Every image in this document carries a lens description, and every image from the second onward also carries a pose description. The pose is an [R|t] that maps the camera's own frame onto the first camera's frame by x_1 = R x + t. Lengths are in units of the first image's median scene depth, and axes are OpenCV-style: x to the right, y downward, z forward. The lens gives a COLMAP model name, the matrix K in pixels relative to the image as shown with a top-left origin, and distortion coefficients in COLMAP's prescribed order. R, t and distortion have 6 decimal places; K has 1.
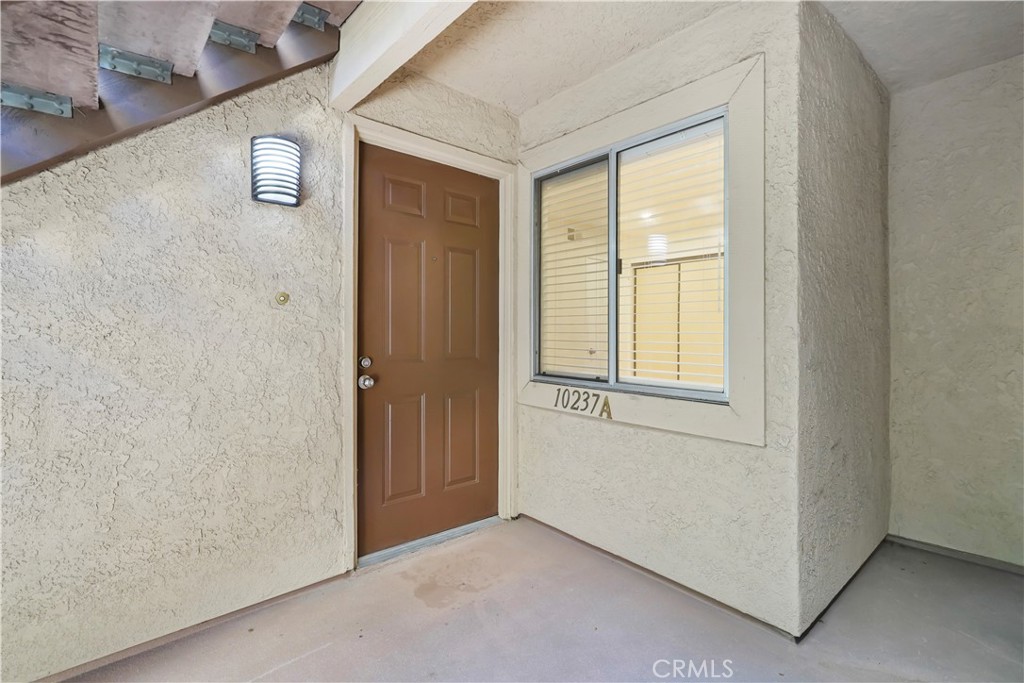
lens RADIAL K [[480.4, 0, 515.5], [0, 480.4, 333.2], [0, 0, 1]] dist [-0.005549, 0.000628]
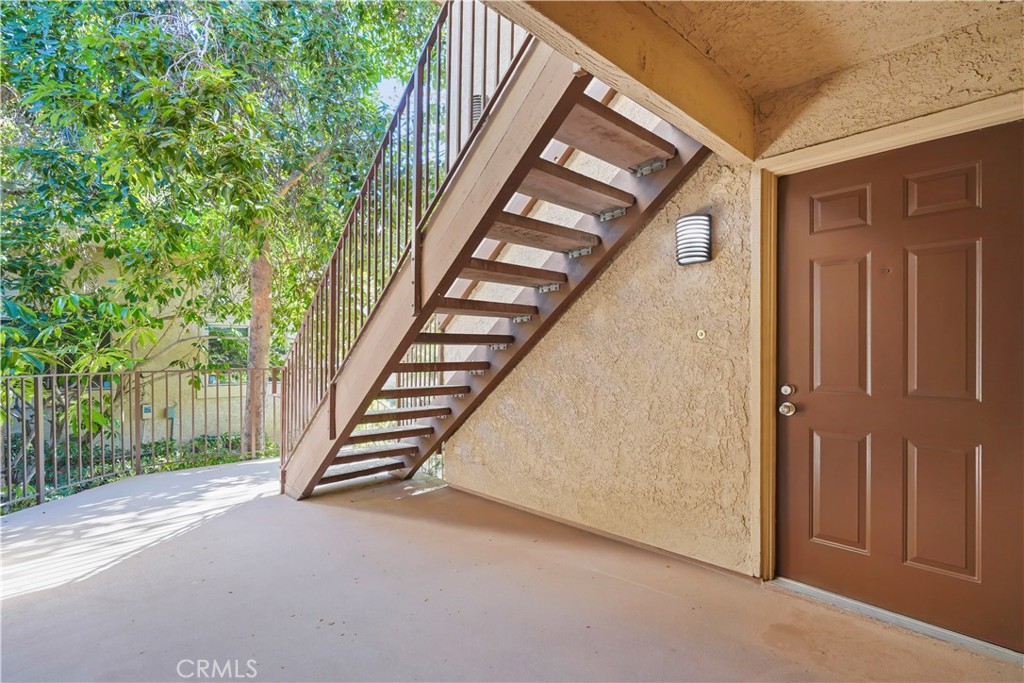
lens RADIAL K [[480.4, 0, 516.8], [0, 480.4, 349.8], [0, 0, 1]] dist [-0.005549, 0.000628]
pose [[0.037409, -0.005000, -0.999288, 0.780041], [0.003327, 0.999983, -0.004879, -0.024448], [0.999295, -0.003142, 0.037425, 0.437340]]
